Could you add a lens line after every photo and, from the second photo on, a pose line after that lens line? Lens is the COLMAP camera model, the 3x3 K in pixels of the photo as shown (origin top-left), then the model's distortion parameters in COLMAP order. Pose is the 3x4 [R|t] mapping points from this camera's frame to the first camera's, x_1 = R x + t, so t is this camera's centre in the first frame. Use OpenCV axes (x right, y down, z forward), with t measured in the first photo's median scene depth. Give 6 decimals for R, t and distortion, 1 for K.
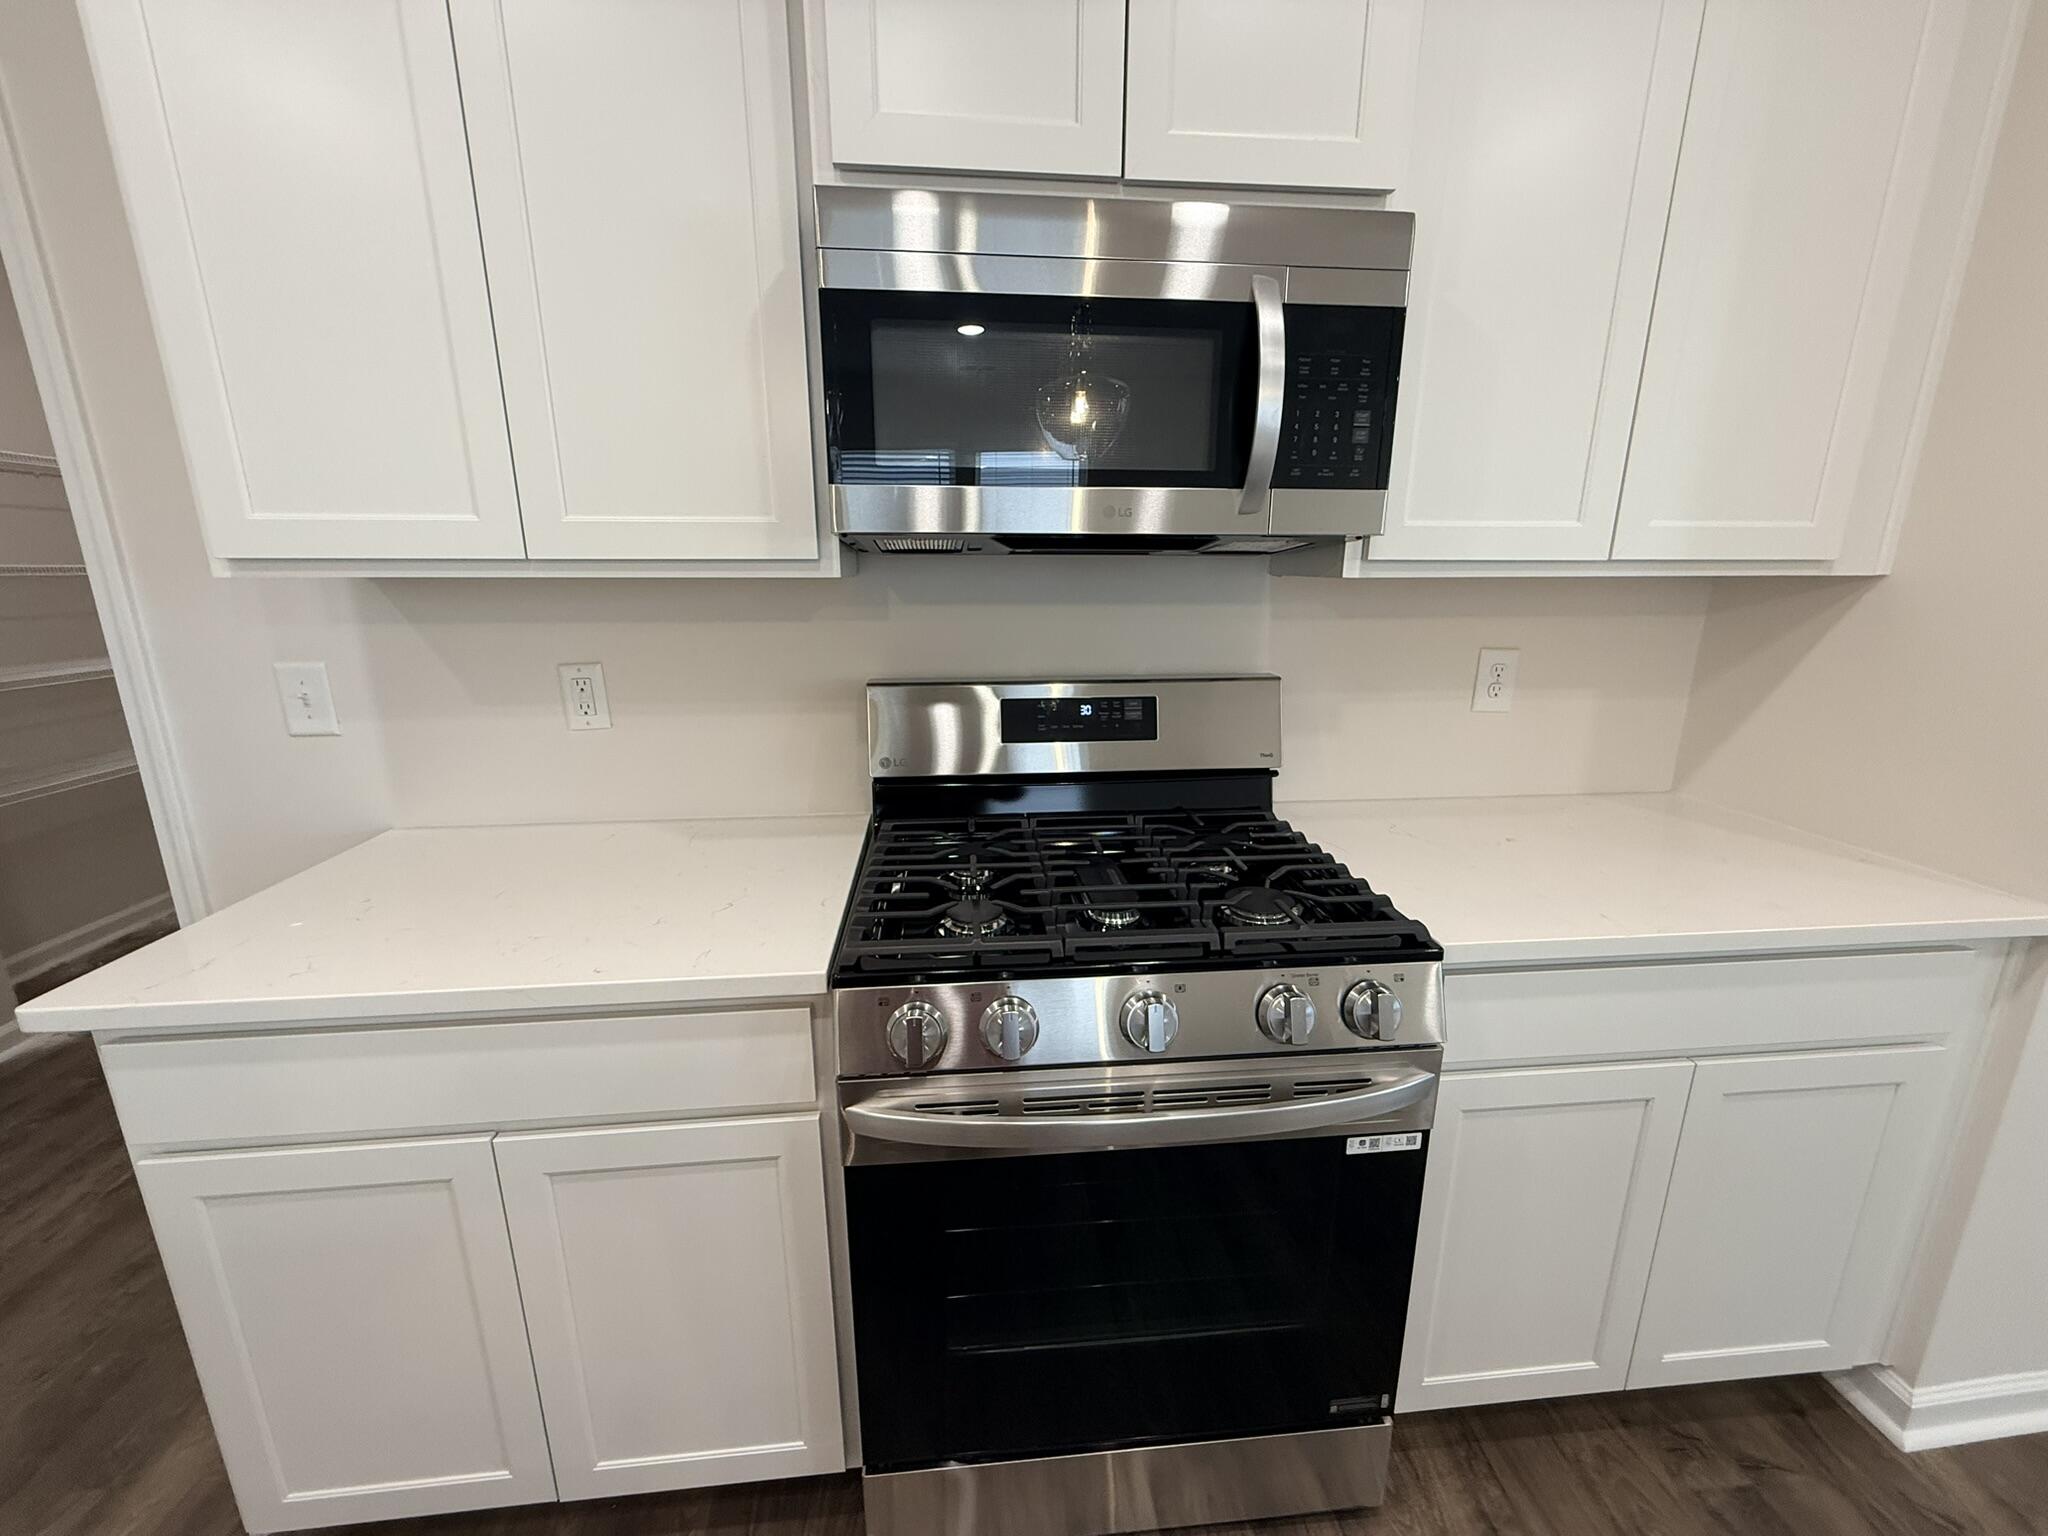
lens RADIAL K [[825.3, 0, 1030.1], [0, 825.3, 767.0], [0, 0, 1]] dist [0.007272, -0.001556]
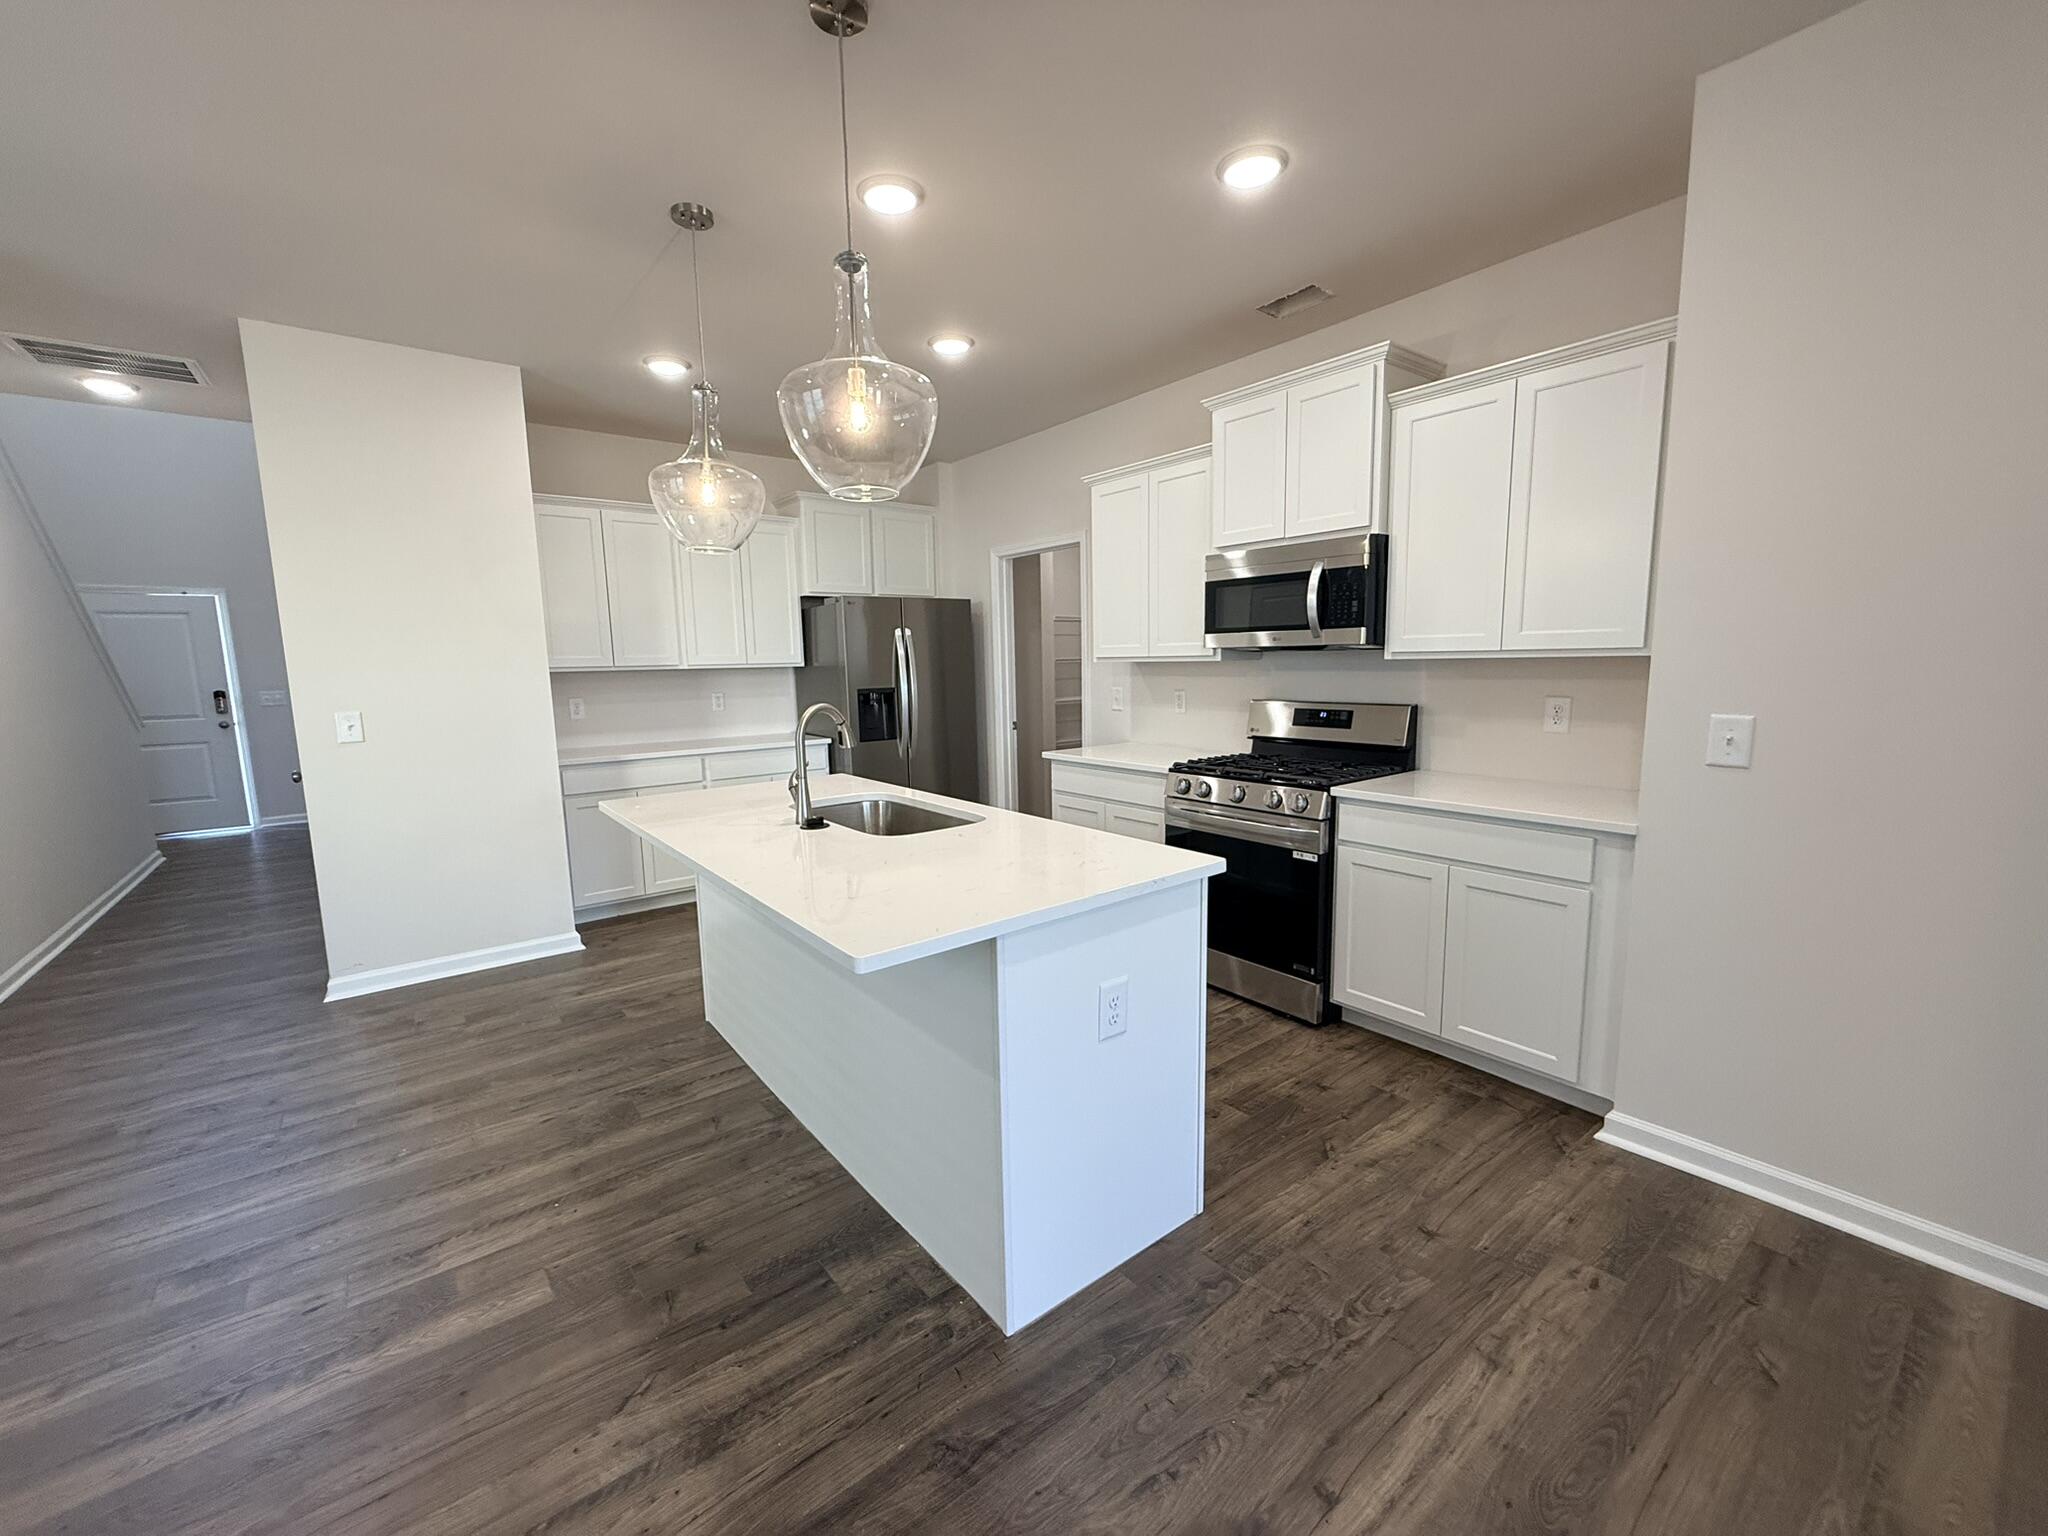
lens RADIAL K [[825.3, 0, 1014.8], [0, 825.3, 760.5], [0, 0, 1]] dist [0.007272, -0.001556]
pose [[0.522232, 0.094669, -0.847532, 1.910920], [-0.183856, 0.982947, -0.003493, 0.273854], [0.832749, 0.157648, 0.530732, -1.156074]]
